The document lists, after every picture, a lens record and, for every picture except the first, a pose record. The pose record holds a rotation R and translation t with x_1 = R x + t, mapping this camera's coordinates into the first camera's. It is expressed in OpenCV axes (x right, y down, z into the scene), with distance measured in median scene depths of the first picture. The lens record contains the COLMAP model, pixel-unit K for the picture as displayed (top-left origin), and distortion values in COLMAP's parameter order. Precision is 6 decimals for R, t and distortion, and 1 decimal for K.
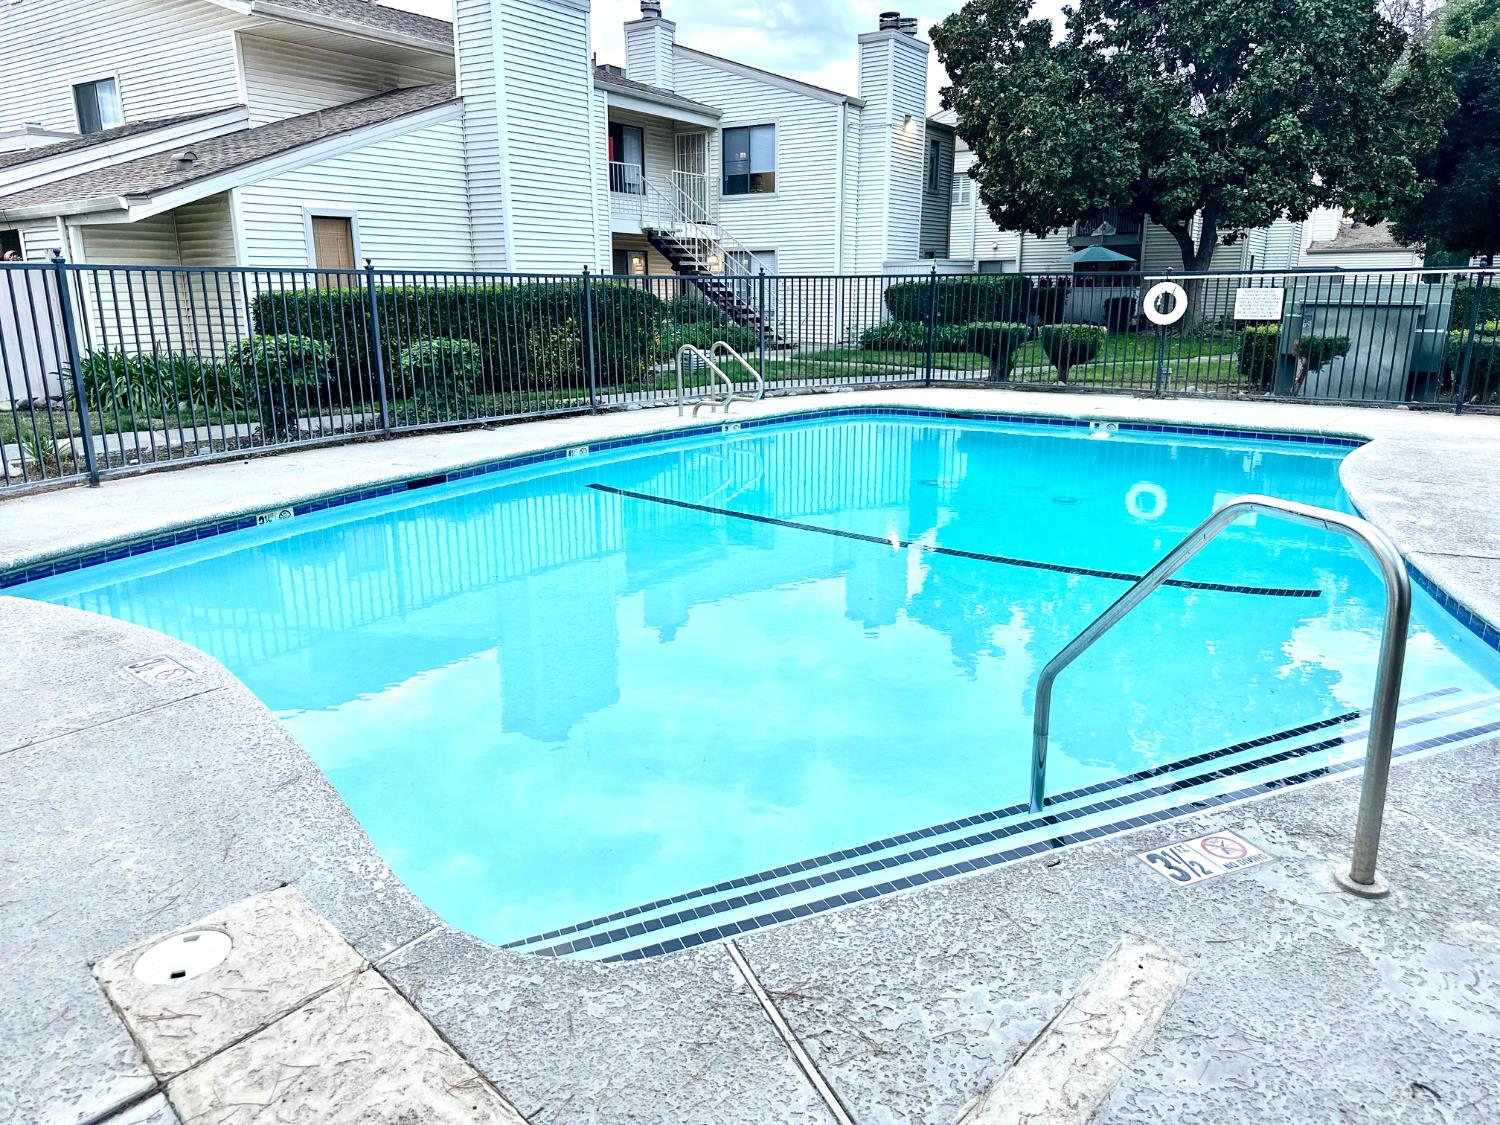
lens RADIAL K [[1049.6, 0, 743.3], [0, 1049.6, 569.9], [0, 0, 1]] dist [0.086912, -0.137578]
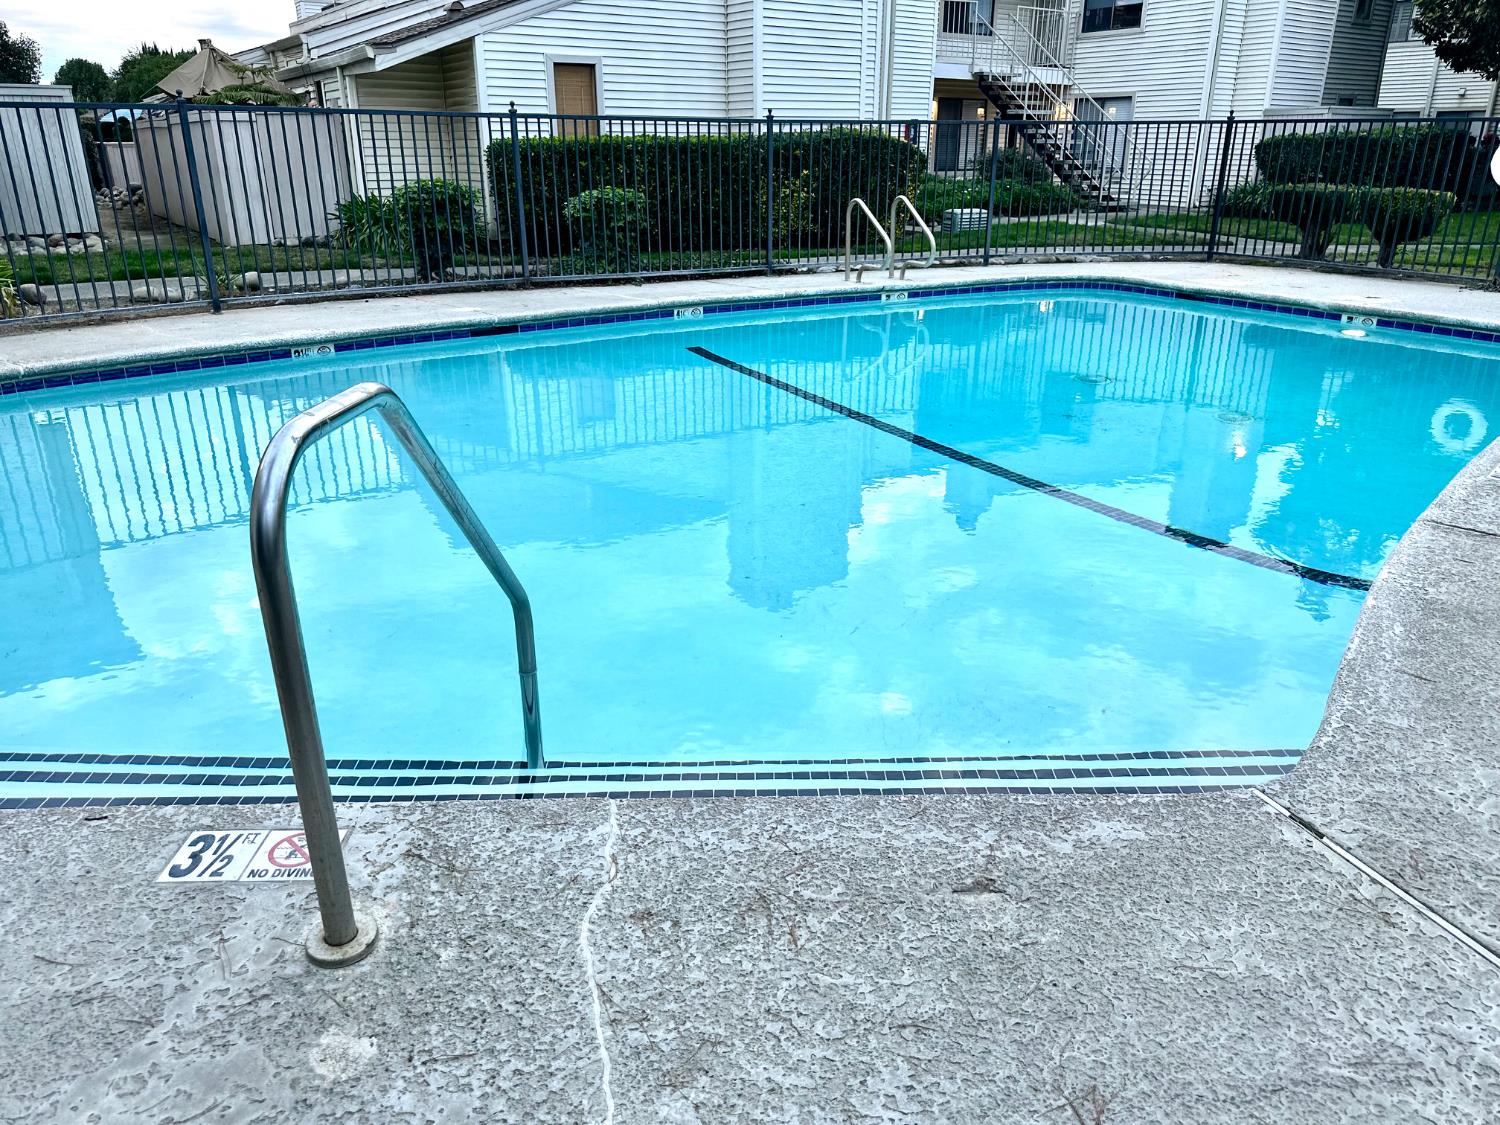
lens RADIAL K [[1045.7, 0, 750.0], [0, 1045.7, 562.5], [0, 0, 1]] dist [0.034362, -0.046627]
pose [[0.928189, 0.142521, -0.343735, 0.163444], [-0.101152, 0.985599, 0.135512, -0.015166], [0.358098, -0.091012, 0.929238, 0.078110]]
